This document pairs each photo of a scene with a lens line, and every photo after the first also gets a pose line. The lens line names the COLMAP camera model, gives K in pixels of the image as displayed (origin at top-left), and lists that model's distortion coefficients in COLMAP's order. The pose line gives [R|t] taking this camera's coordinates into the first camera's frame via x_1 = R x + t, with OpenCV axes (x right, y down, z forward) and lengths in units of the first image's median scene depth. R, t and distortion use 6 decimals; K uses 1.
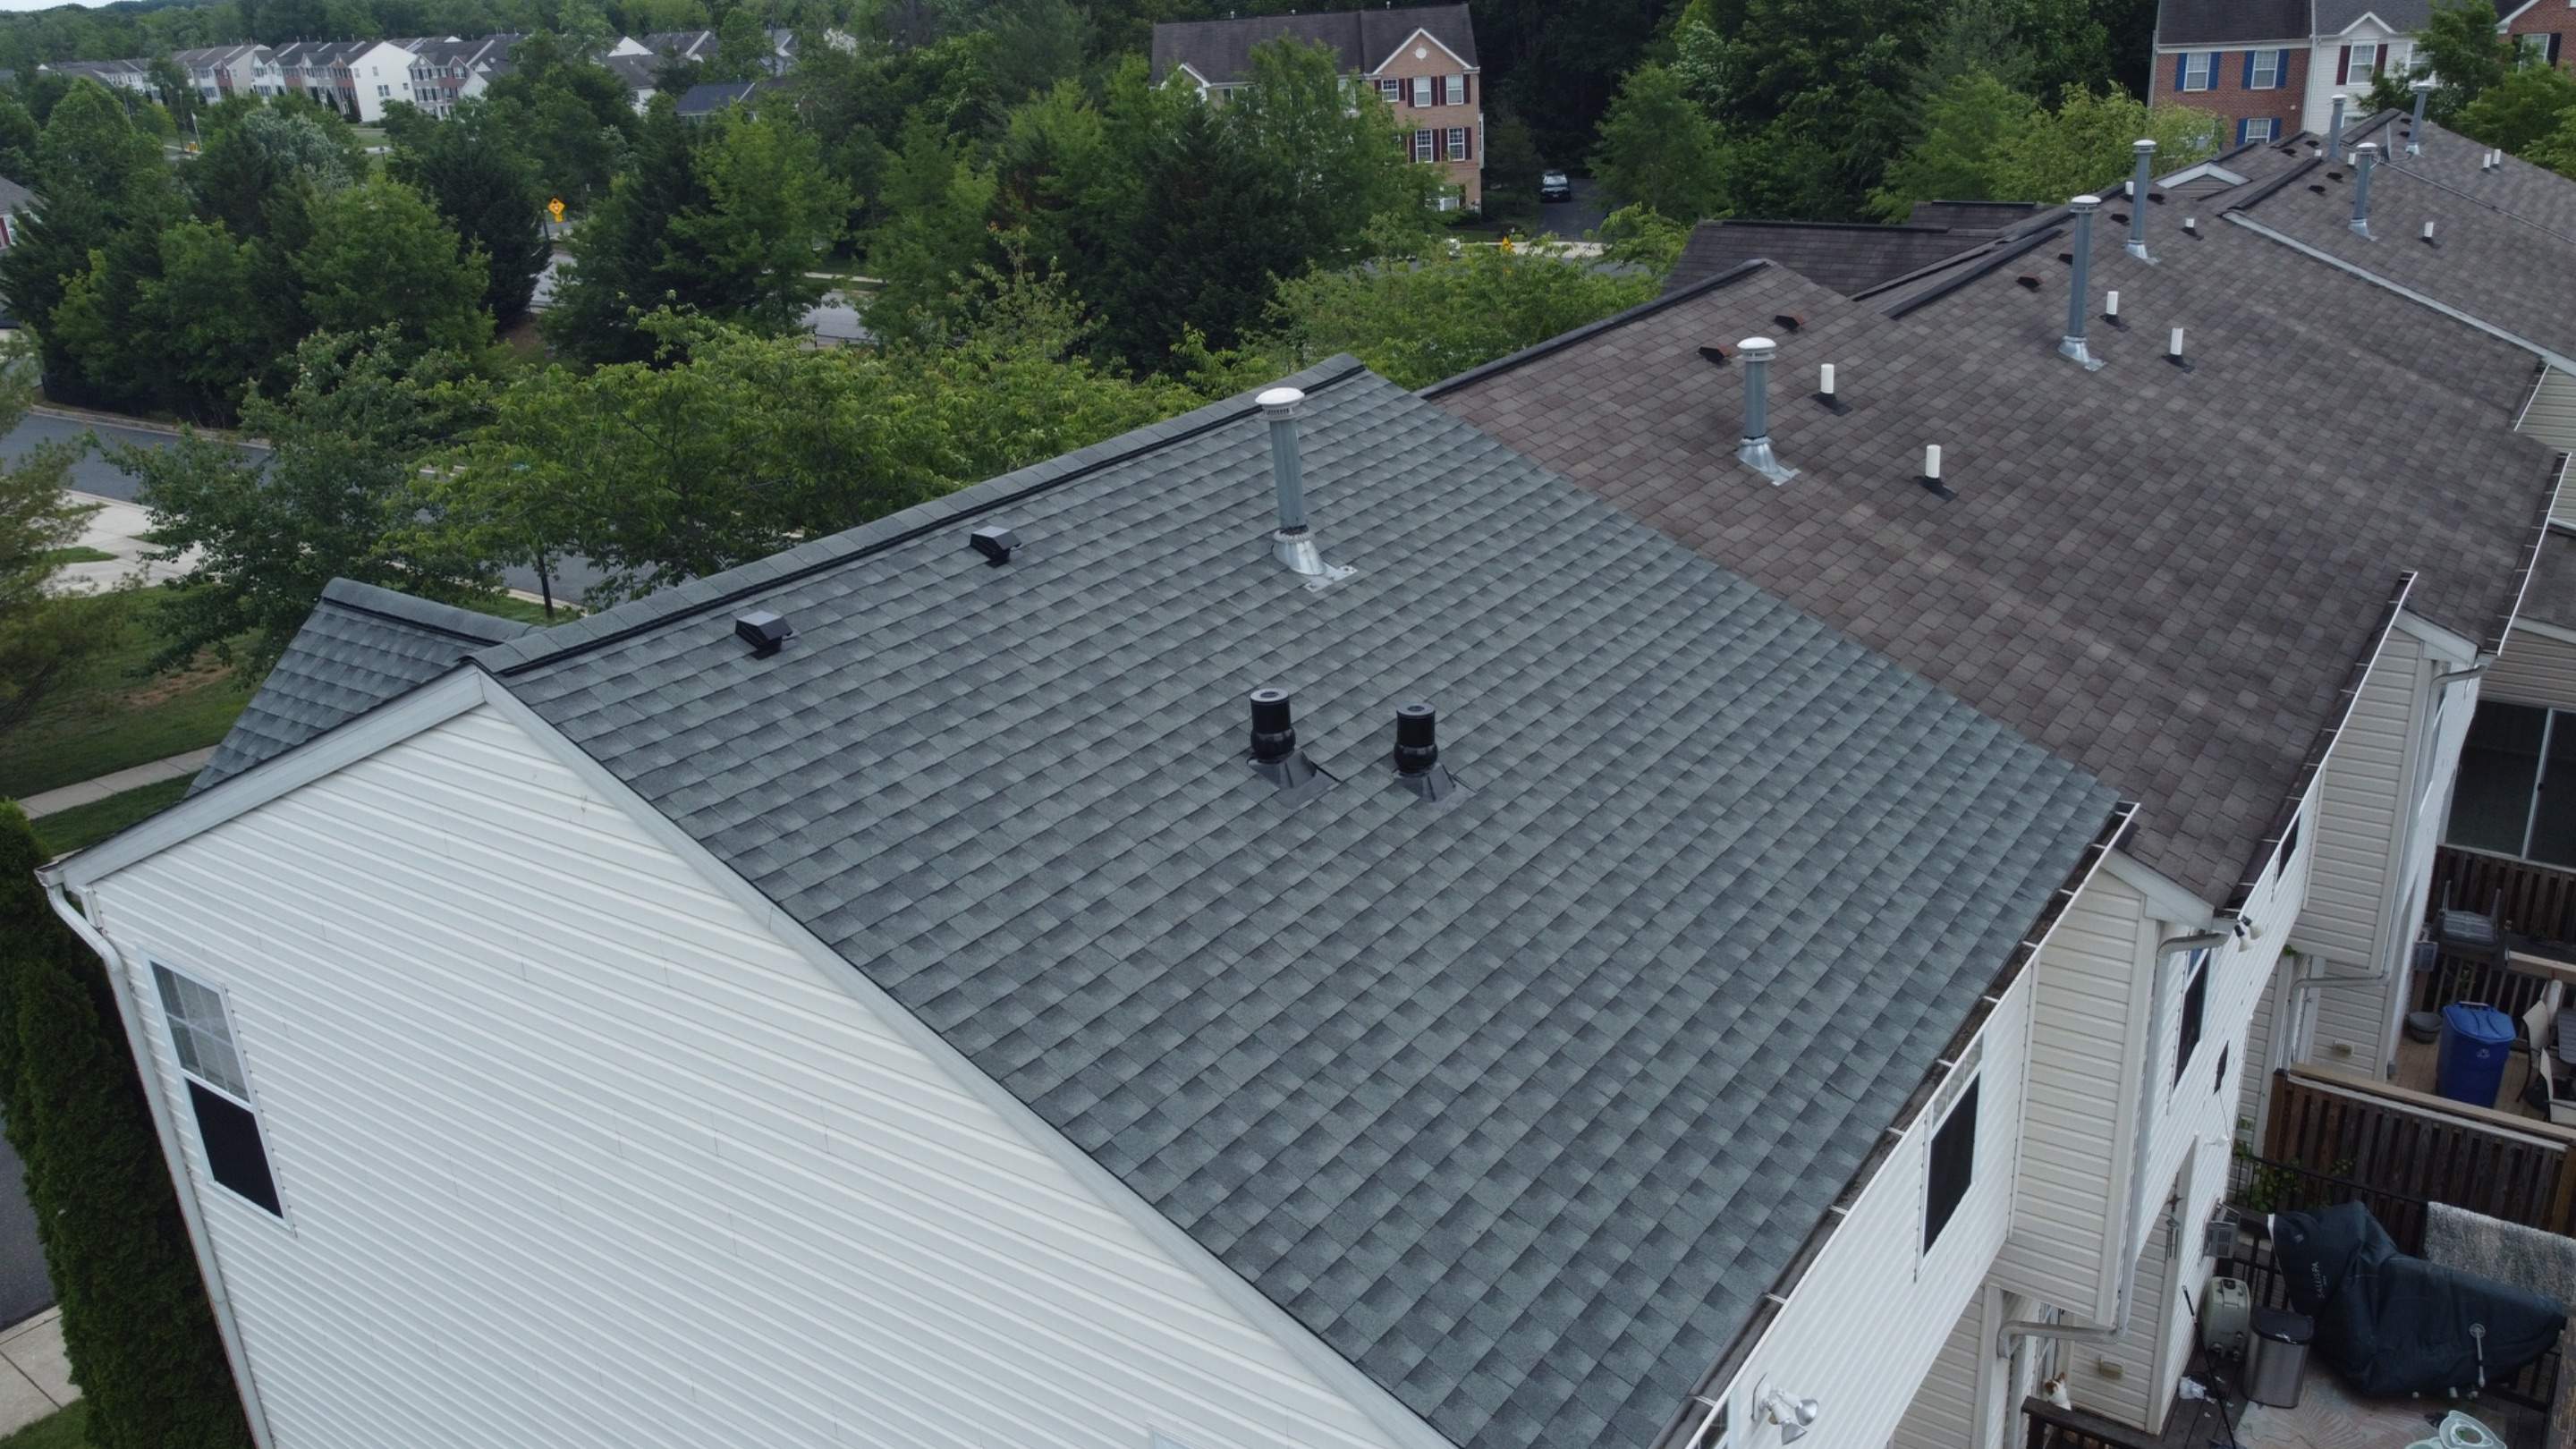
lens RADIAL K [[1954.4, 0, 1283.6], [0, 1954.4, 709.3], [0, 0, 1]] dist [-0.003292, -0.004593]
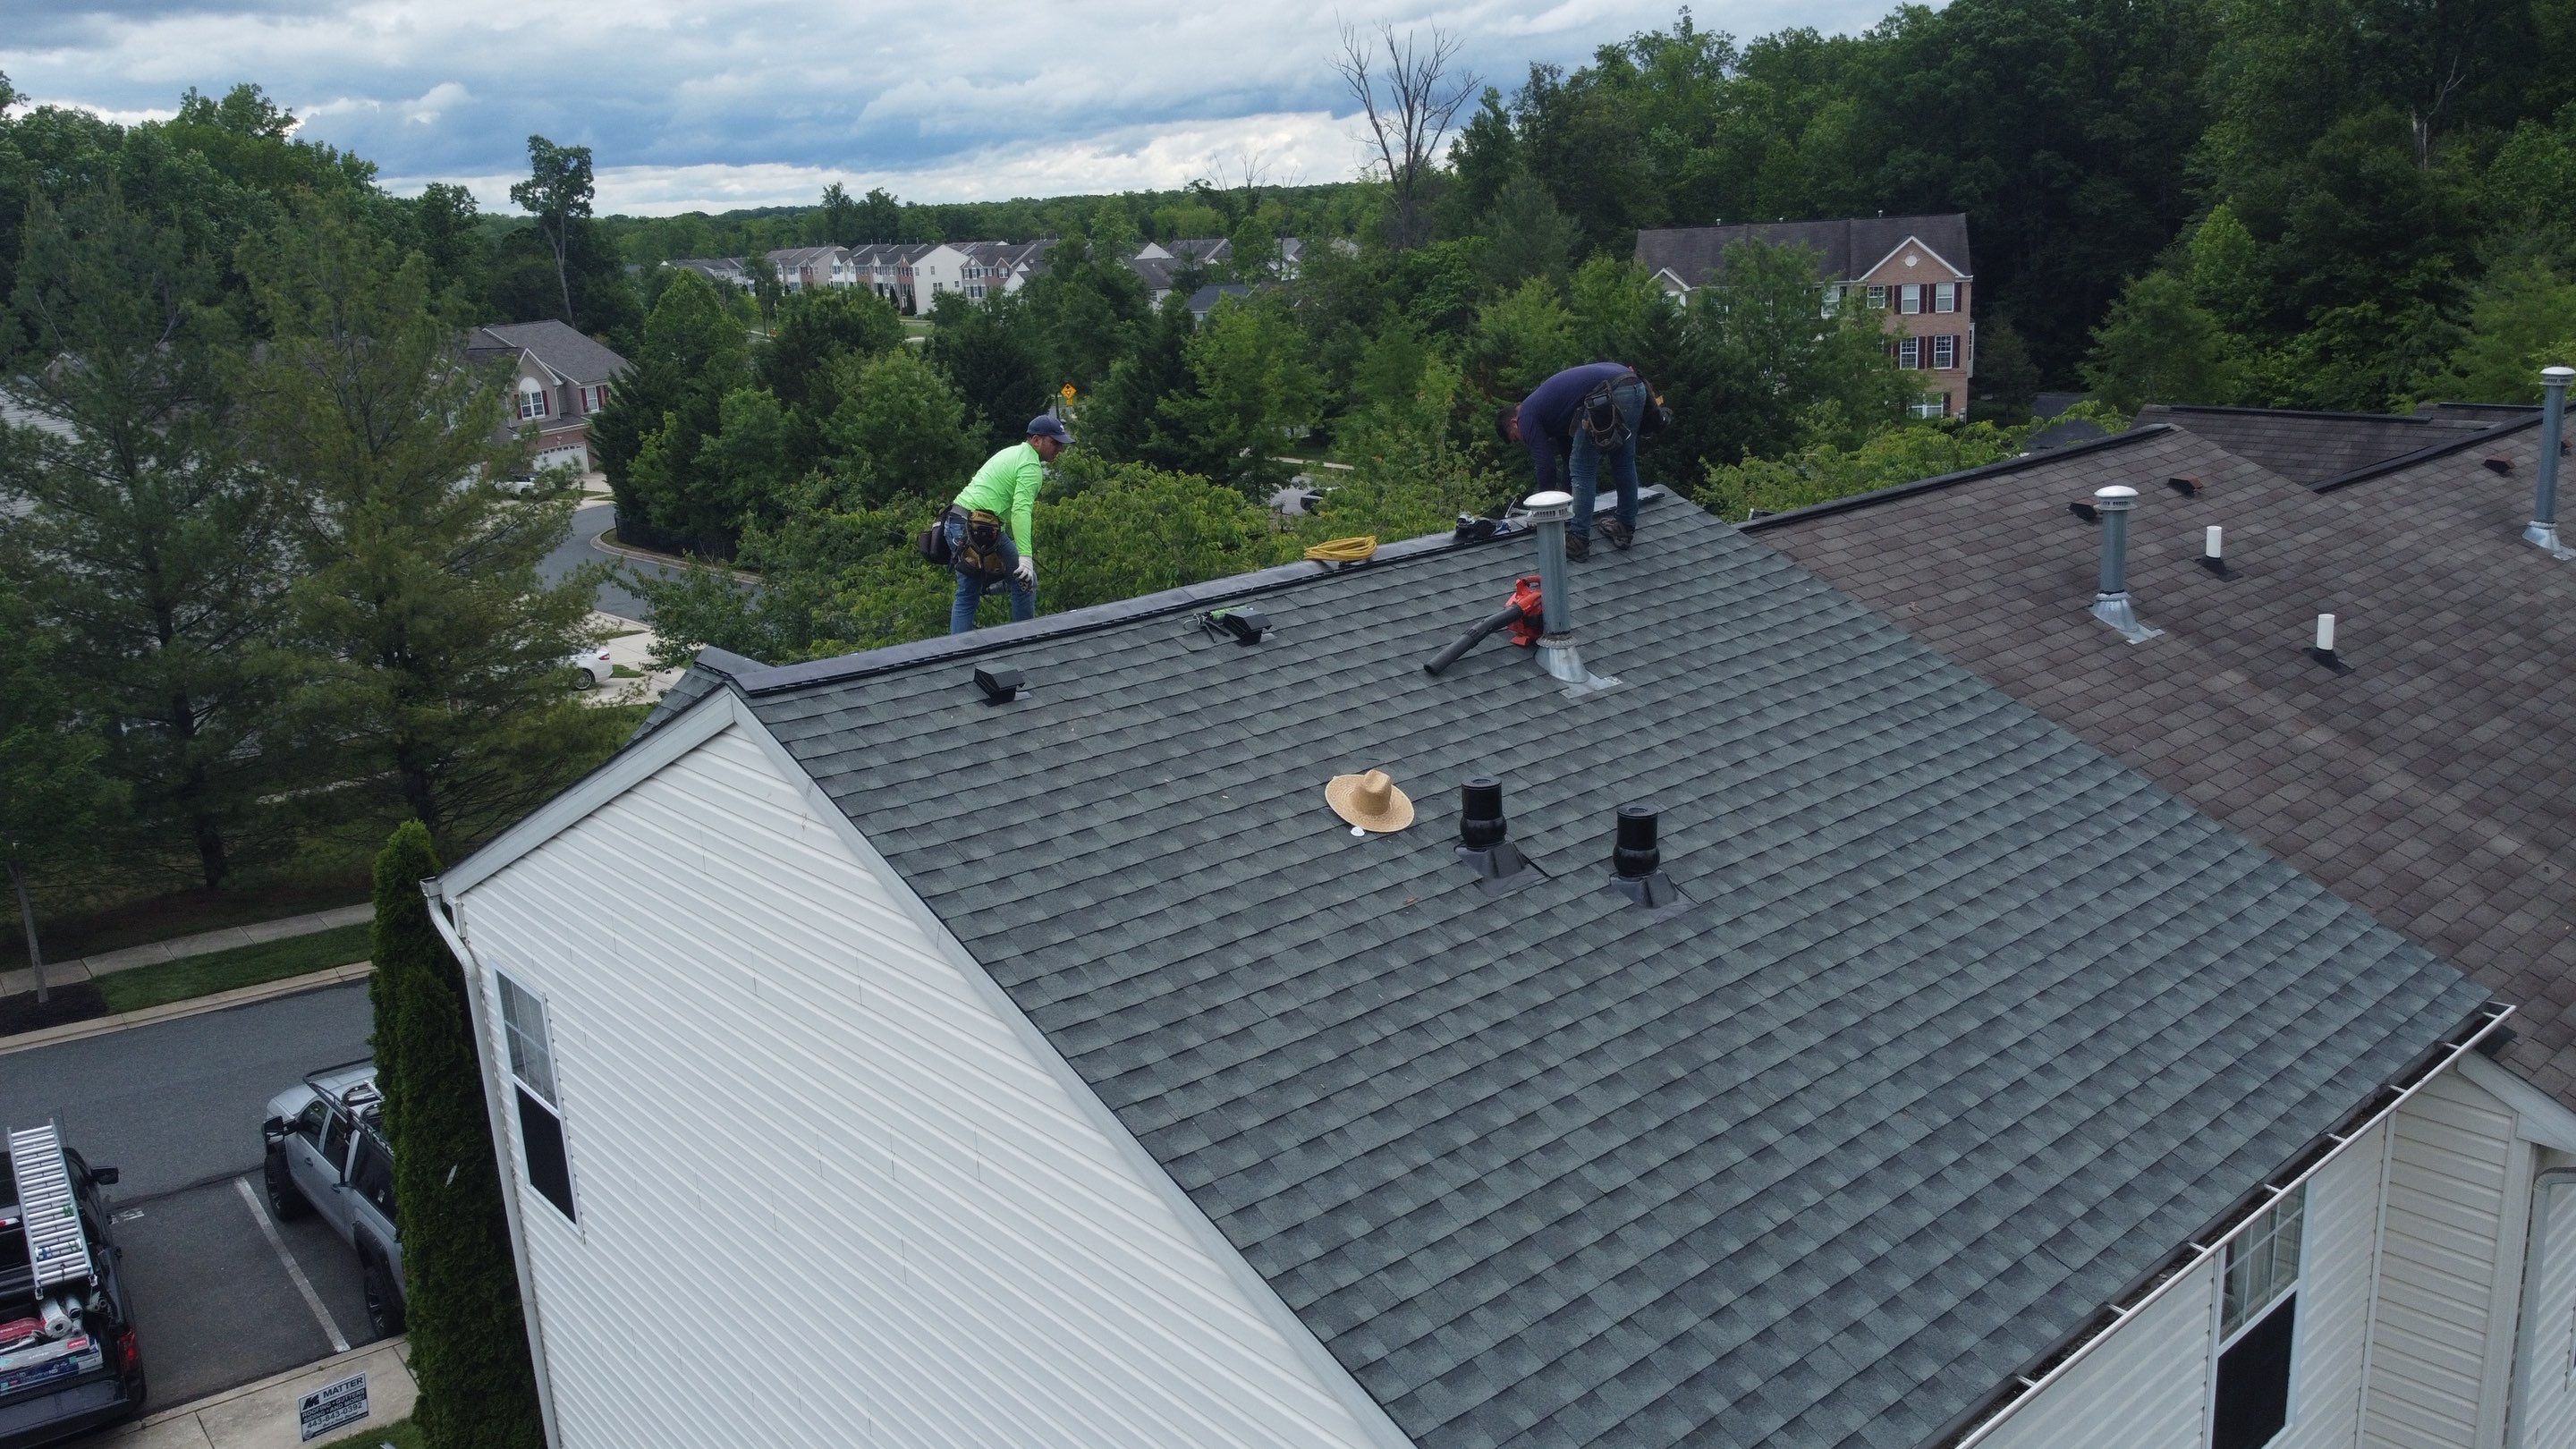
lens RADIAL K [[1954.4, 0, 1283.6], [0, 1954.4, 709.3], [0, 0, 1]] dist [-0.003292, -0.004593]
pose [[0.969833, 0.065911, -0.234692, 0.096382], [-0.089182, 0.991945, -0.089953, 0.041912], [0.226872, 0.108170, 0.967899, 0.019368]]
